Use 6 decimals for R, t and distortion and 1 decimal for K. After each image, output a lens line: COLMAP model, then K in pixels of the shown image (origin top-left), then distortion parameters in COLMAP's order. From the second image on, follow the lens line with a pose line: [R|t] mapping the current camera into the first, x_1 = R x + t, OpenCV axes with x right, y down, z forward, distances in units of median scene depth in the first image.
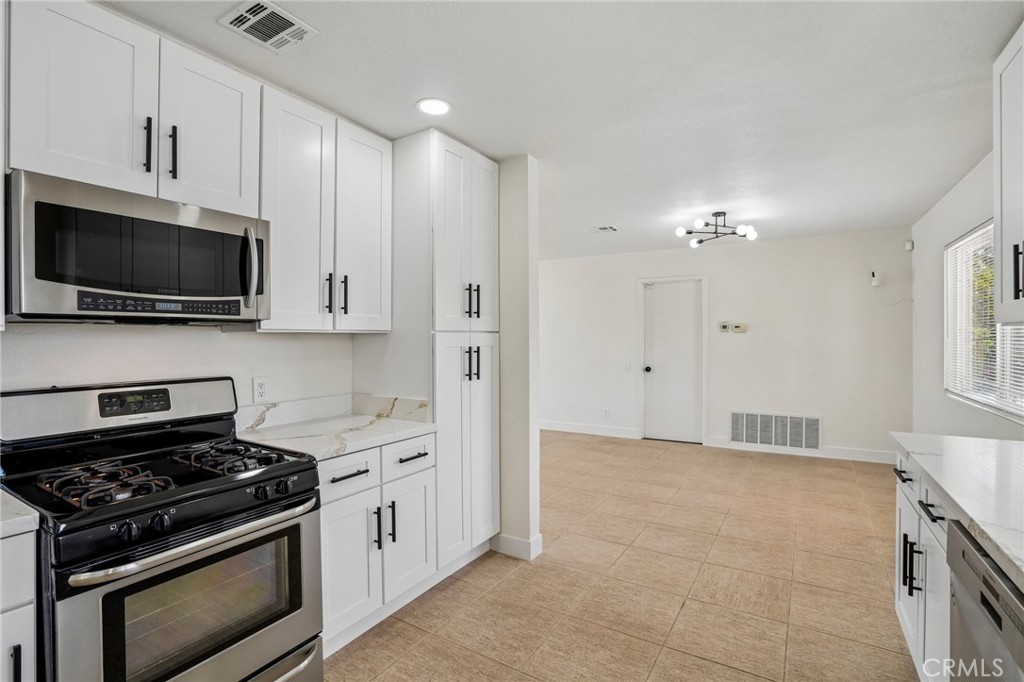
lens RADIAL K [[478.0, 0, 507.9], [0, 478.0, 341.1], [0, 0, 1]] dist [-0.039862, 0.006993]
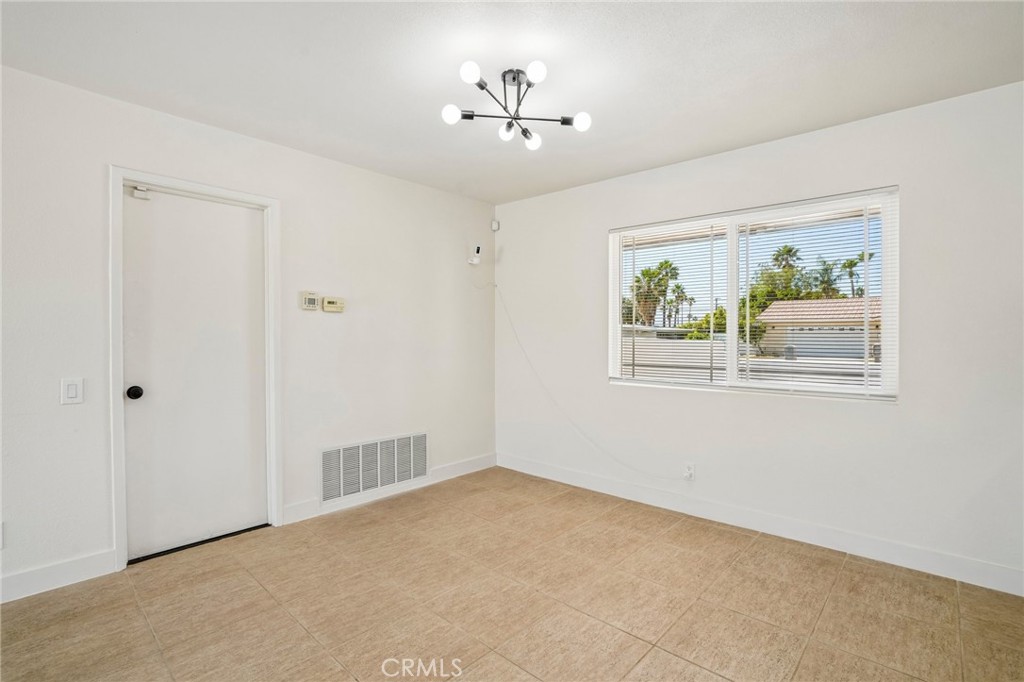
lens RADIAL K [[478.0, 0, 514.1], [0, 478.0, 341.8], [0, 0, 1]] dist [-0.039862, 0.006993]
pose [[0.180130, -0.007830, 0.983612, -0.071042], [0.002356, 0.999969, 0.007529, 0.020131], [-0.983640, 0.000961, 0.180143, 0.979118]]
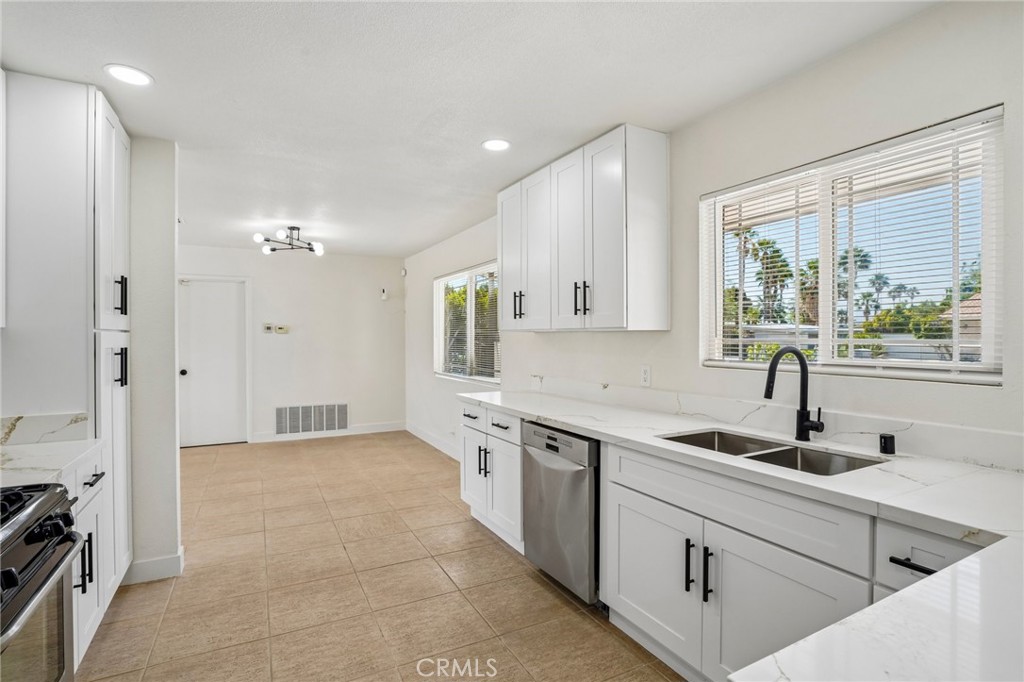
lens RADIAL K [[499.3, 0, 504.0], [0, 499.3, 342.5], [0, 0, 1]] dist [-0.029527, 0.000540]
pose [[0.513598, -0.005597, 0.858013, -0.334259], [0.005398, 0.999980, 0.003292, 0.002043], [-0.858014, 0.002941, 0.513618, -0.036837]]
